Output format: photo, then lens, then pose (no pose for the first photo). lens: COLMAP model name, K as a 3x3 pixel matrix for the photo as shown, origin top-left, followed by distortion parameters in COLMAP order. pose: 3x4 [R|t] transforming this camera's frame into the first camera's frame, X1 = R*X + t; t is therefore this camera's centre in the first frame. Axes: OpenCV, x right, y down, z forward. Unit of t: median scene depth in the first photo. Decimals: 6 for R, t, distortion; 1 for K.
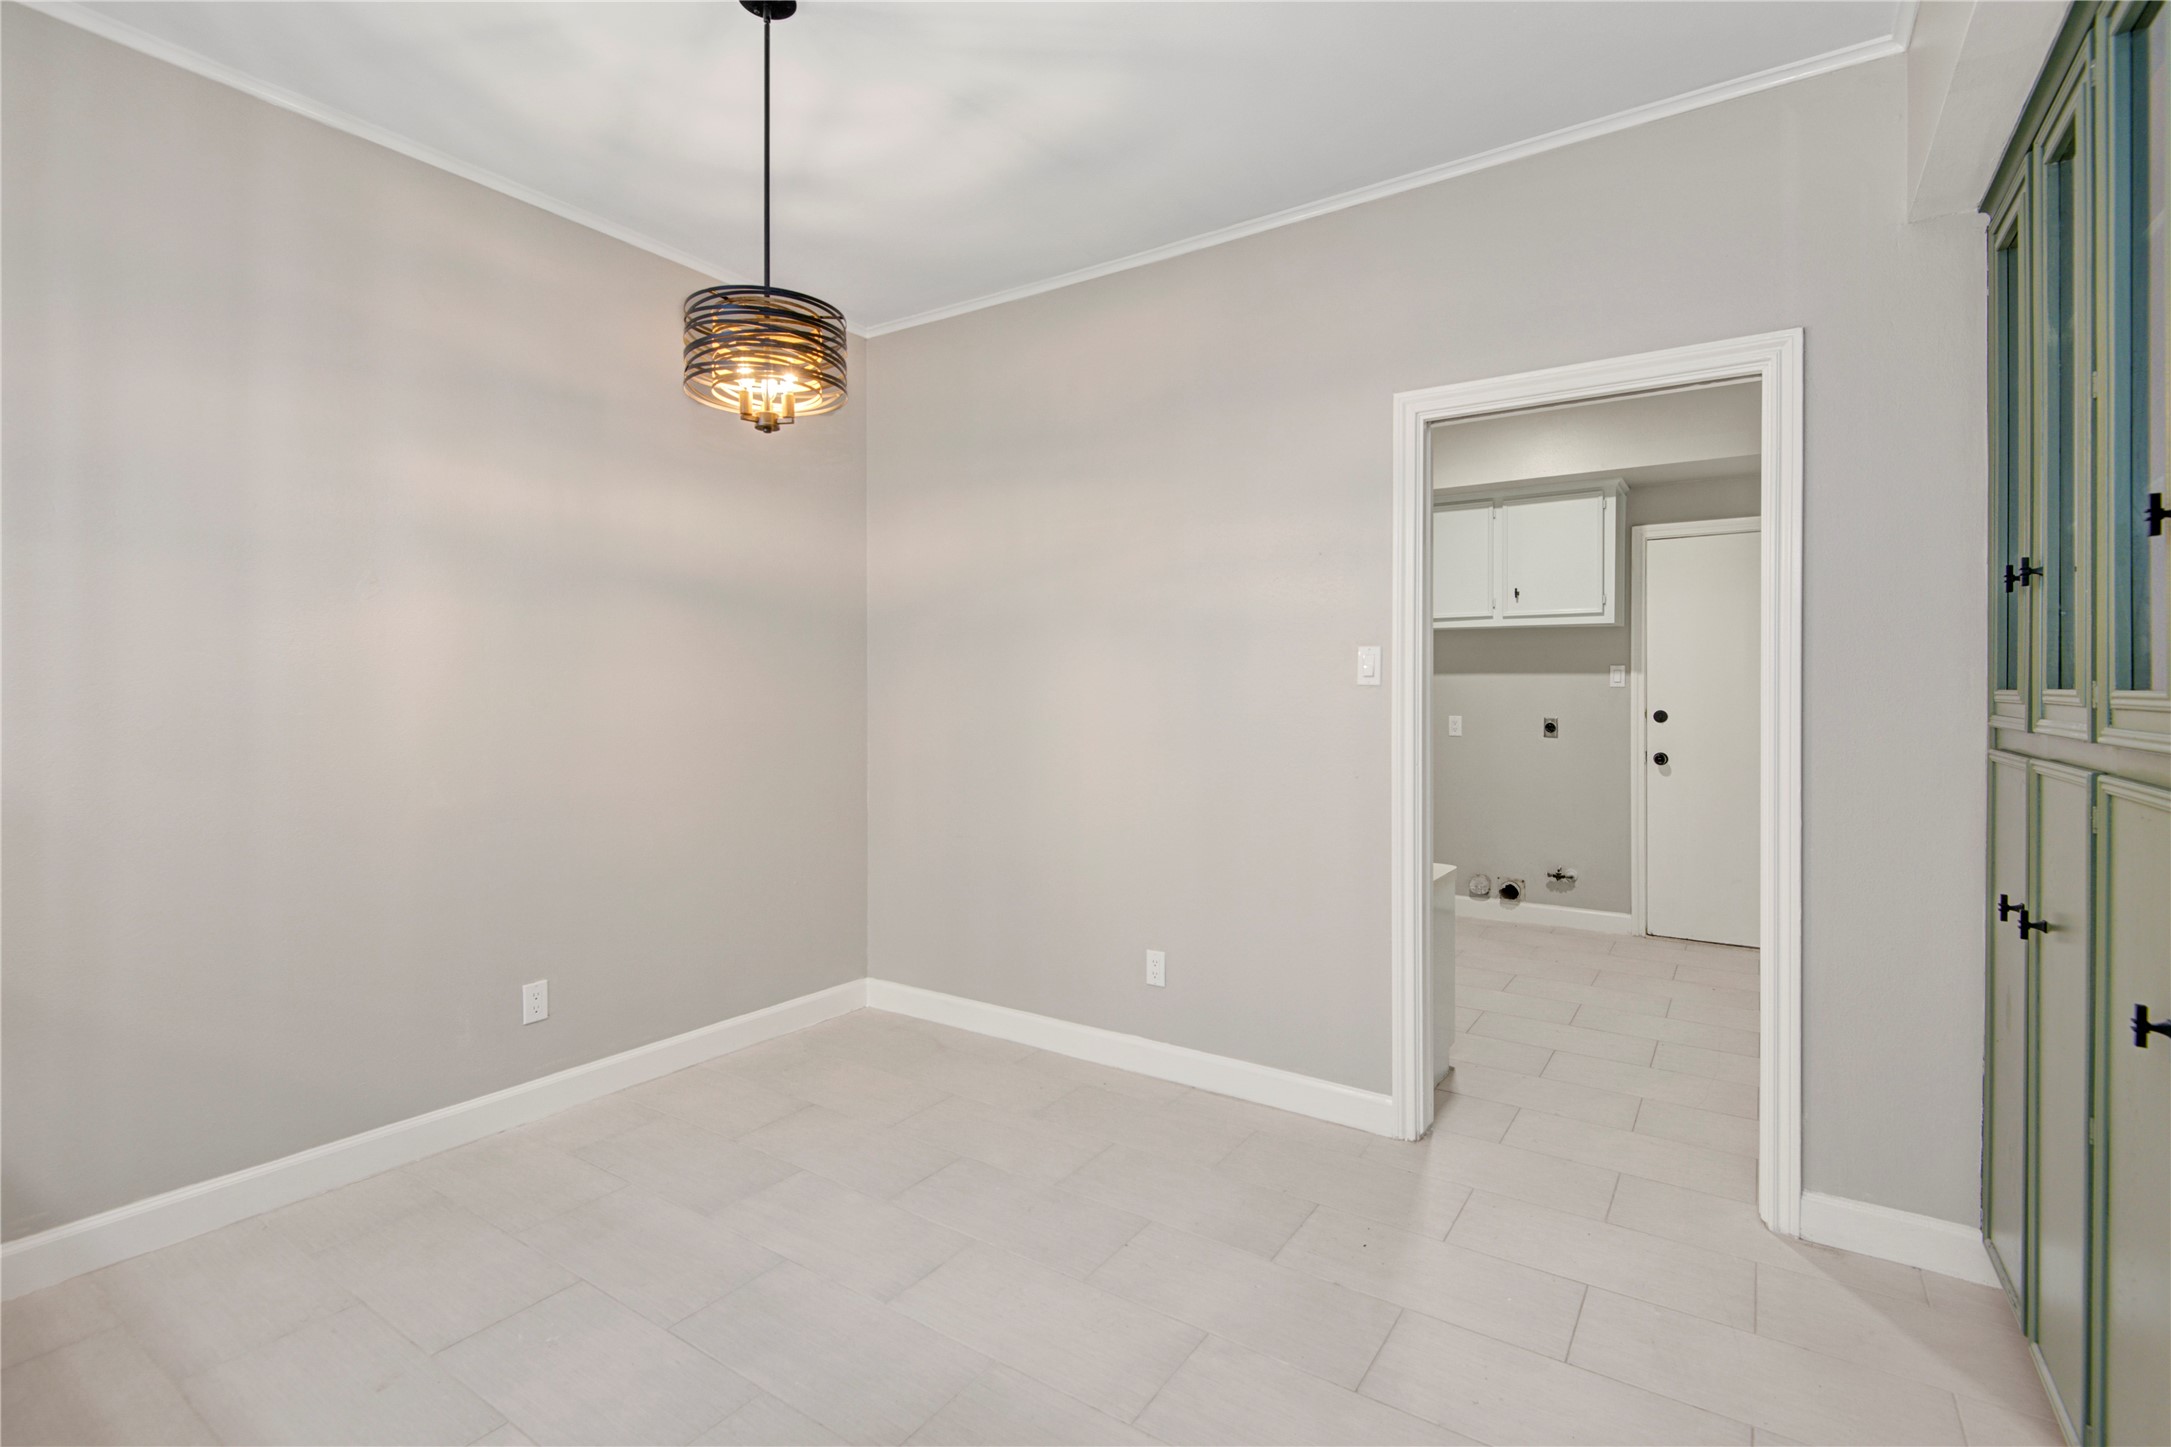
lens RADIAL K [[989.3, 0, 1072.1], [0, 989.3, 712.7], [0, 0, 1]] dist [0.005052, -0.004696]
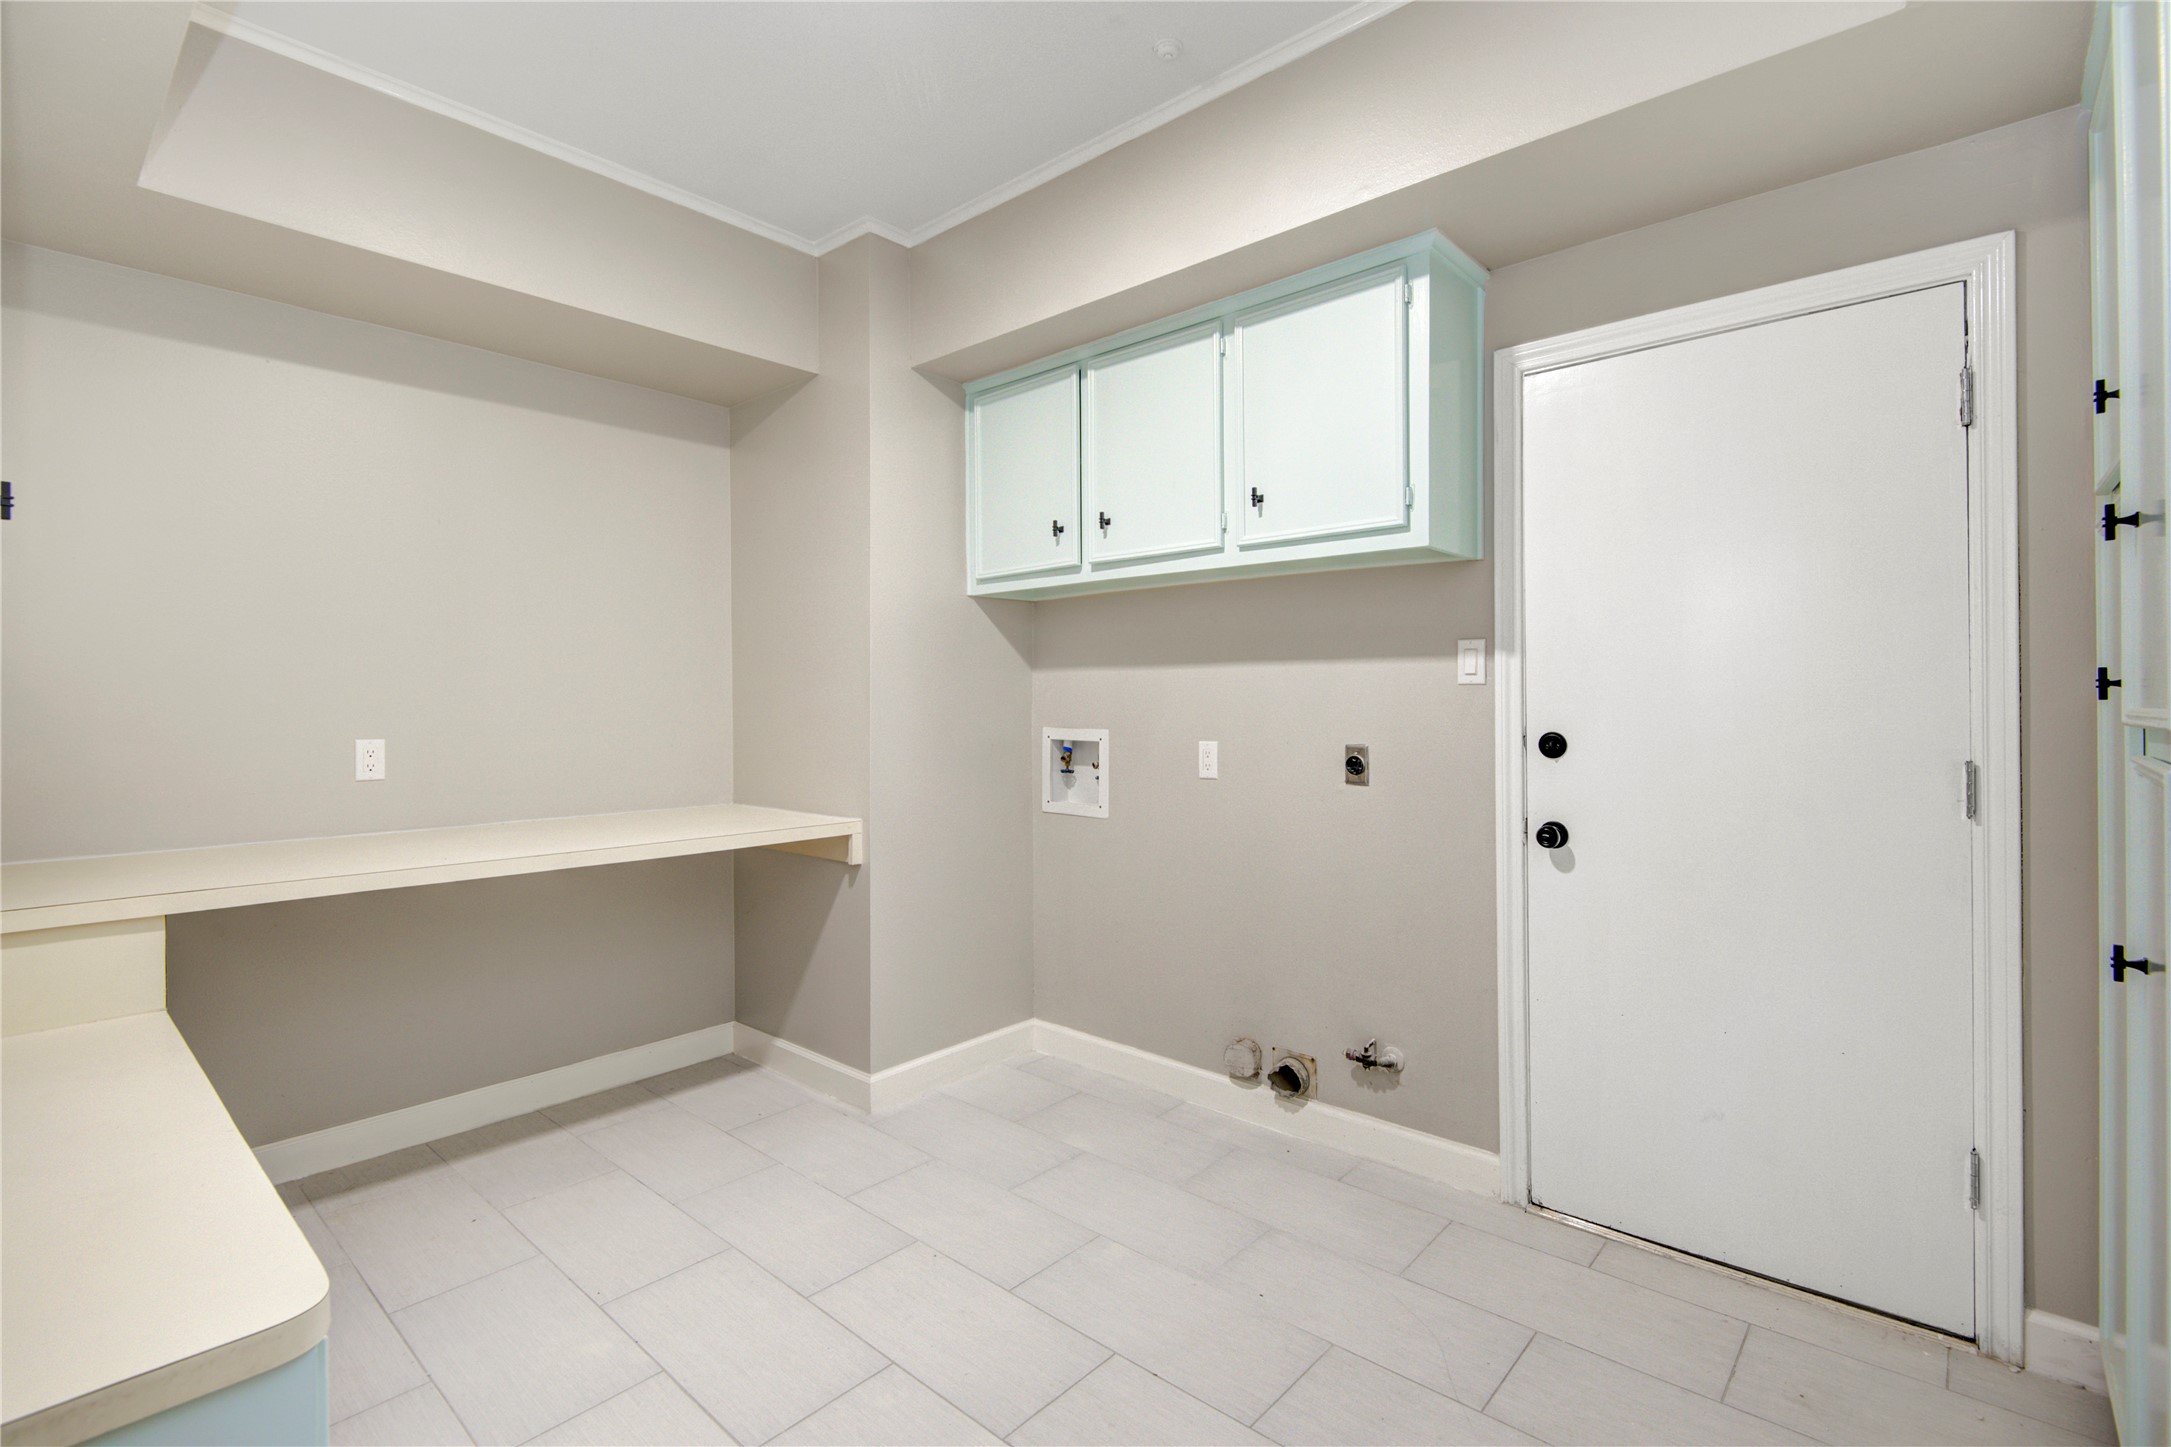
lens RADIAL K [[989.3, 0, 1099.7], [0, 989.3, 714.2], [0, 0, 1]] dist [0.005052, -0.004696]
pose [[0.992127, -0.007336, -0.125023, 0.431146], [0.007143, 0.999972, -0.001999, -0.011270], [0.125034, 0.001090, 0.992152, 0.495301]]
